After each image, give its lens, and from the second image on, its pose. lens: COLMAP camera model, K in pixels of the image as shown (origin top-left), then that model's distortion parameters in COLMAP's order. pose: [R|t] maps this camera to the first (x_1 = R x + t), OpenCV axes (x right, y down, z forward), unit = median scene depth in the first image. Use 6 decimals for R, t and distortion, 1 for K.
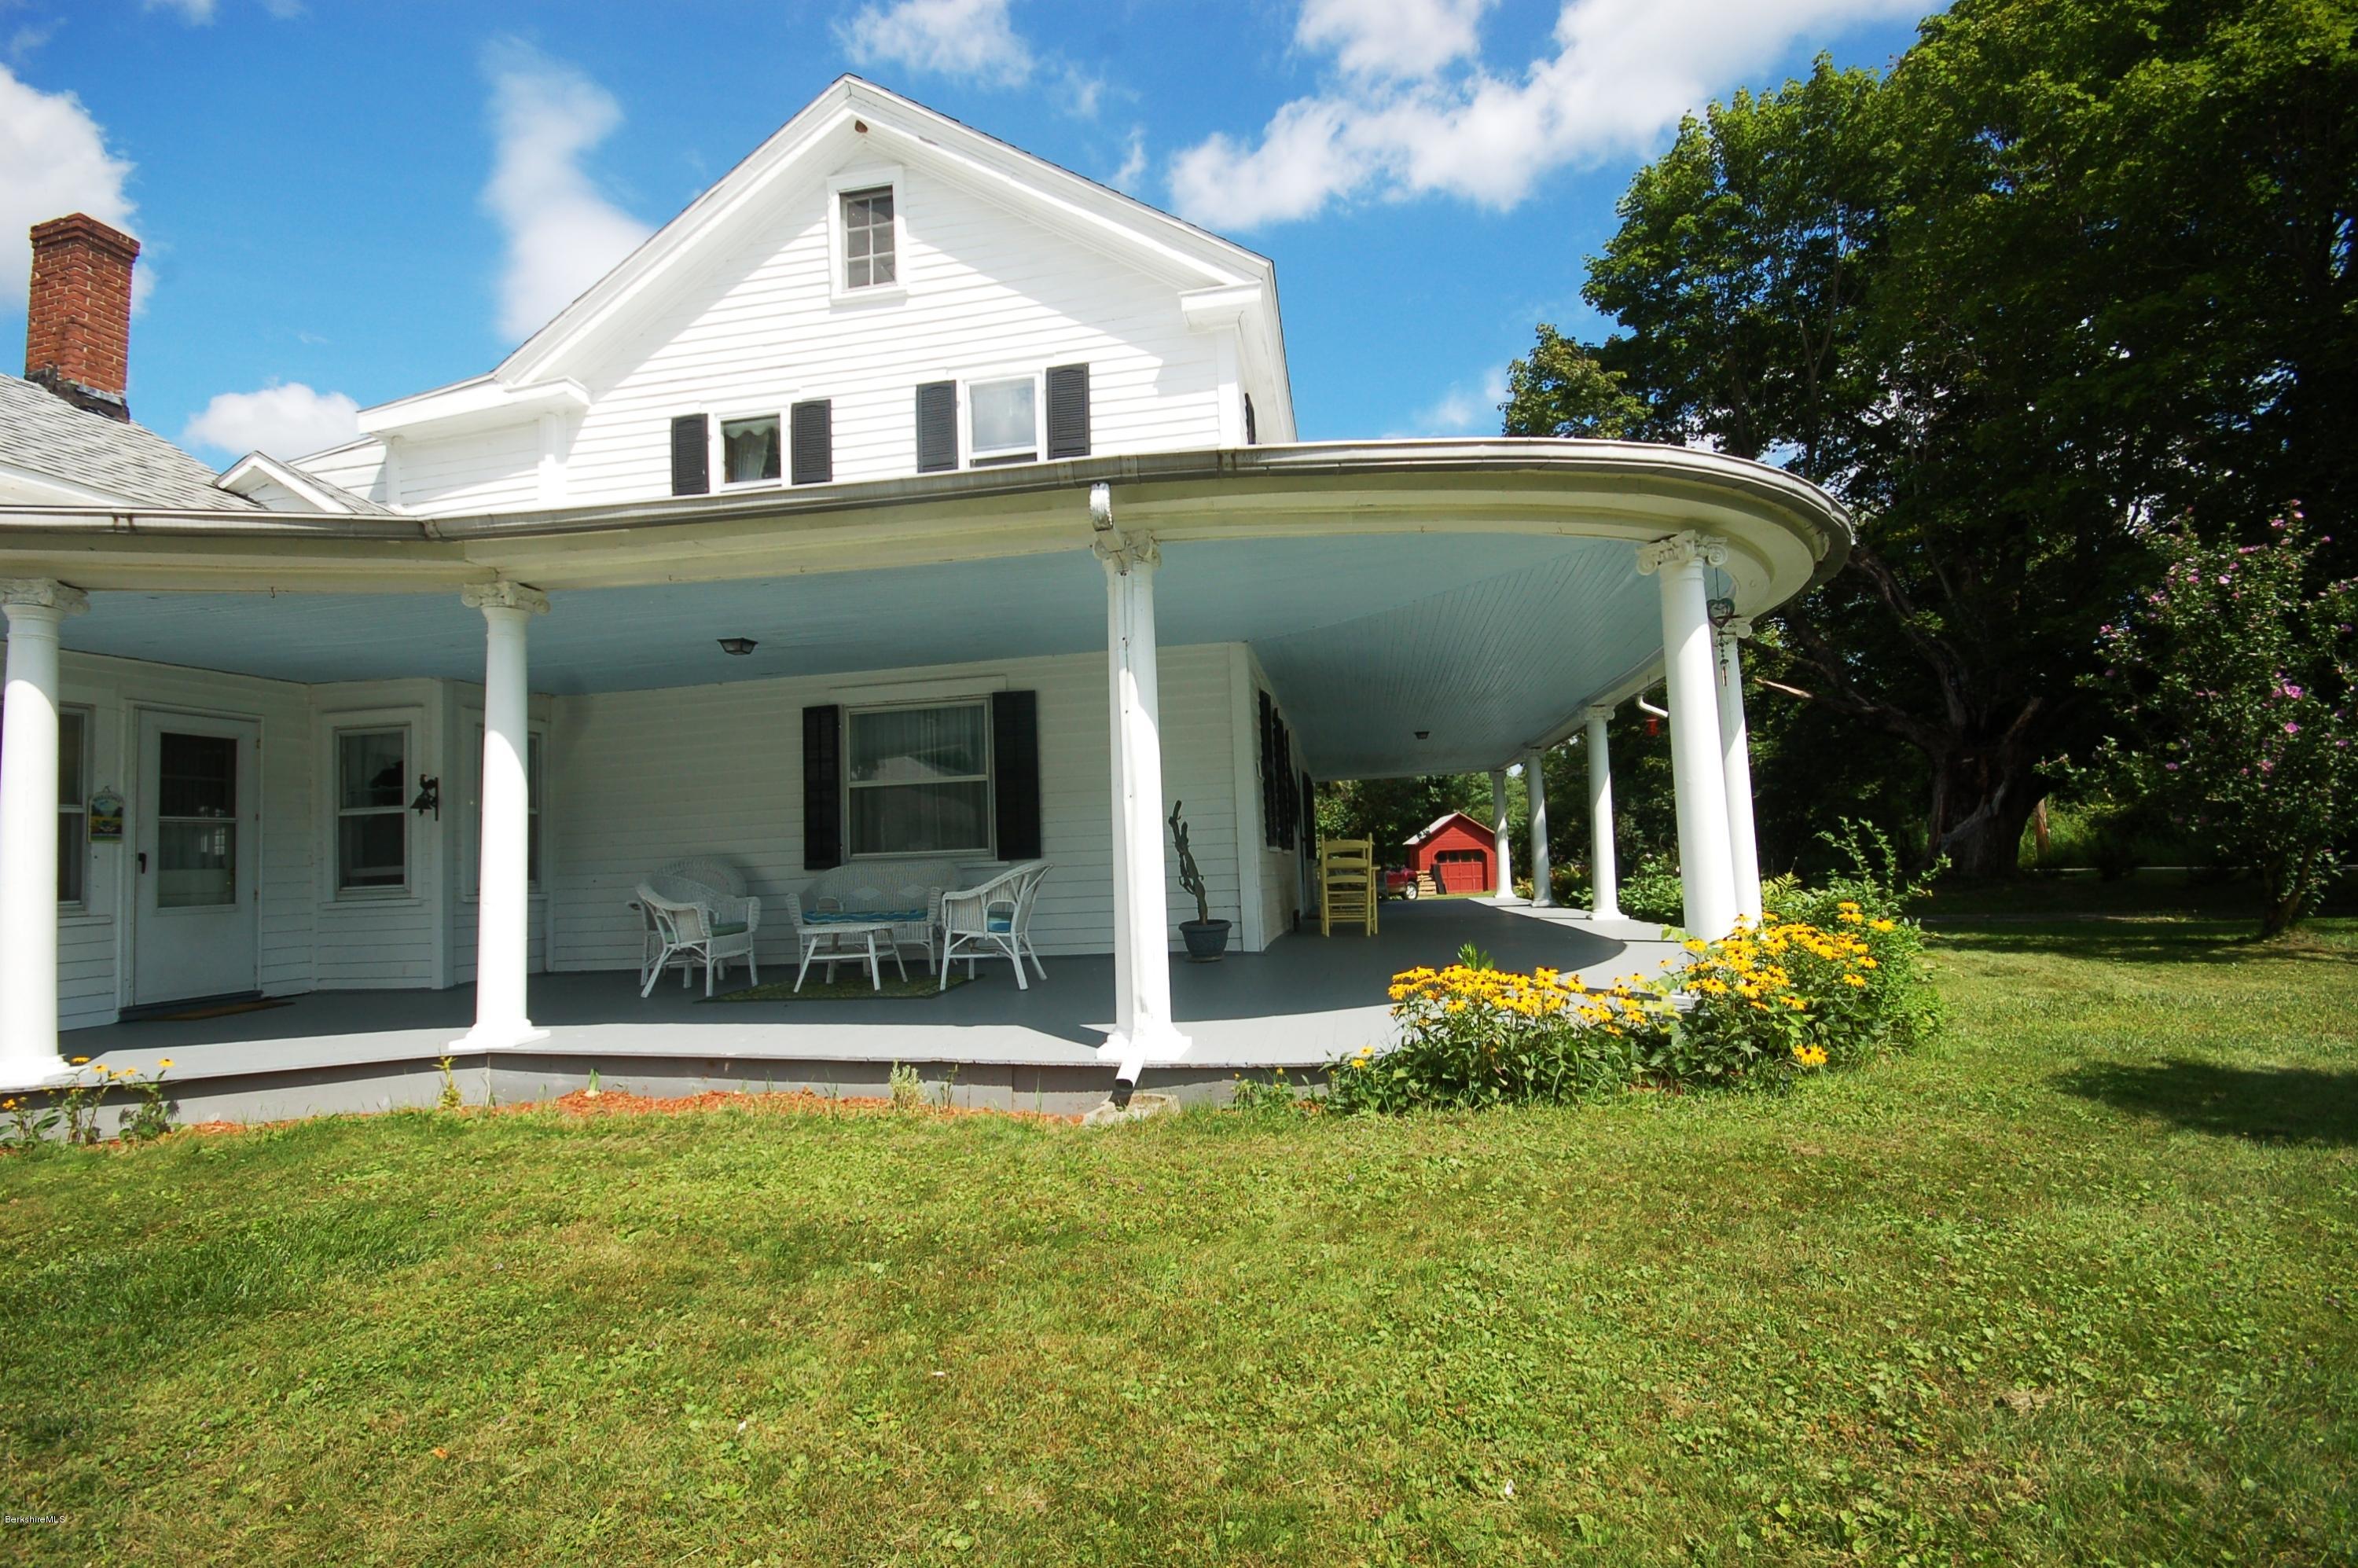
lens RADIAL K [[1049.0, 0, 1178.5], [0, 1049.0, 789.0], [0, 0, 1]] dist [-0.012103, -0.000563]
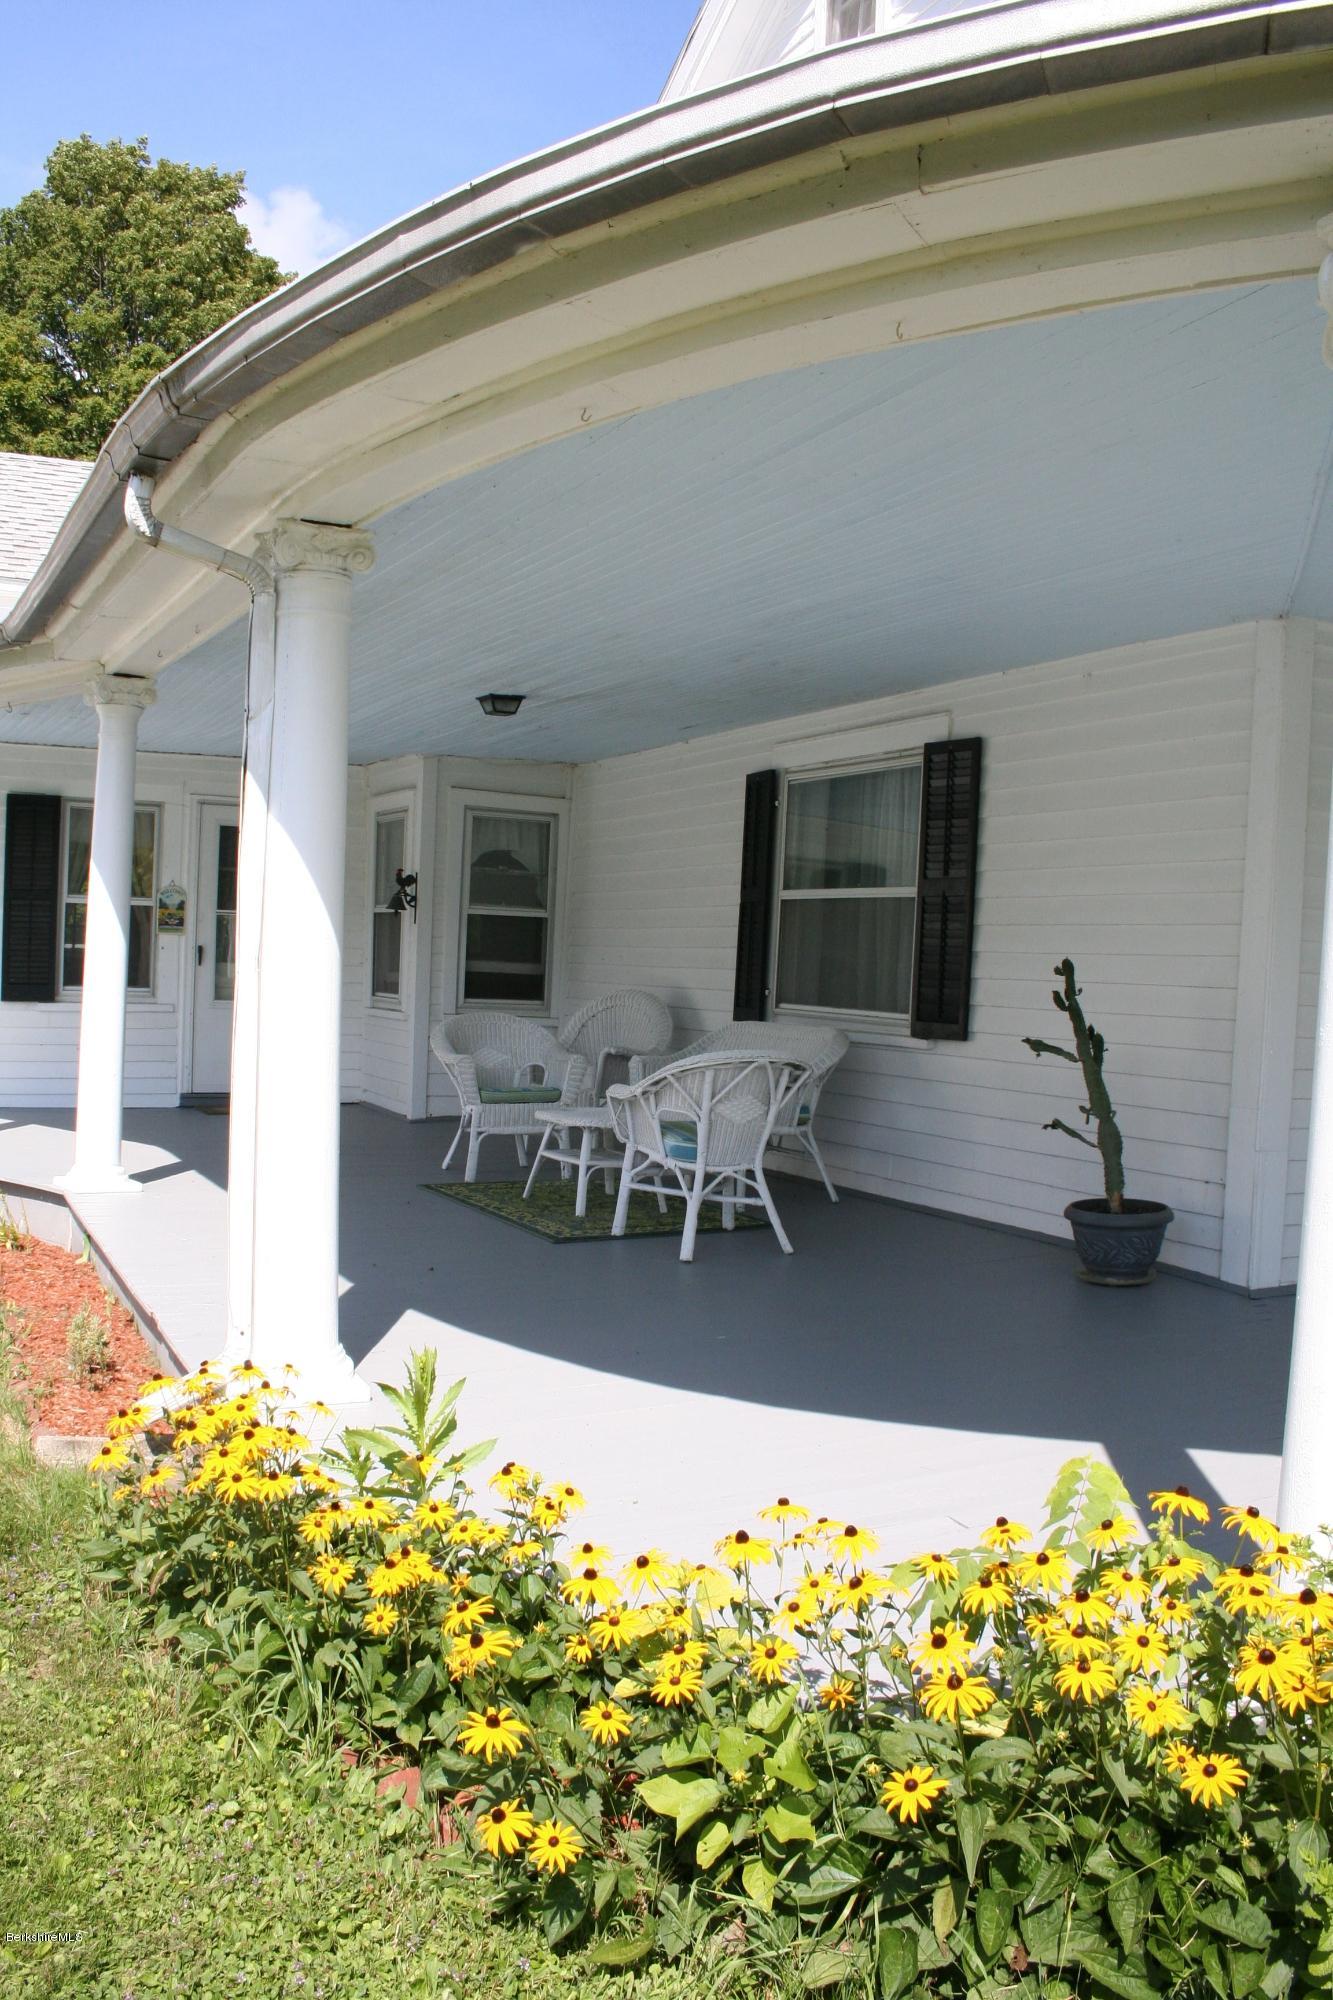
lens RADIAL K [[1647.2, 0, 657.9], [0, 1647.2, 1000.7], [0, 0, 1]] dist [-0.147873, 0.110275]
pose [[0.590115, 0.085595, -0.802769, 0.554351], [-0.008352, 0.994958, 0.099948, -0.048091], [0.807276, -0.052277, 0.587854, 0.417391]]
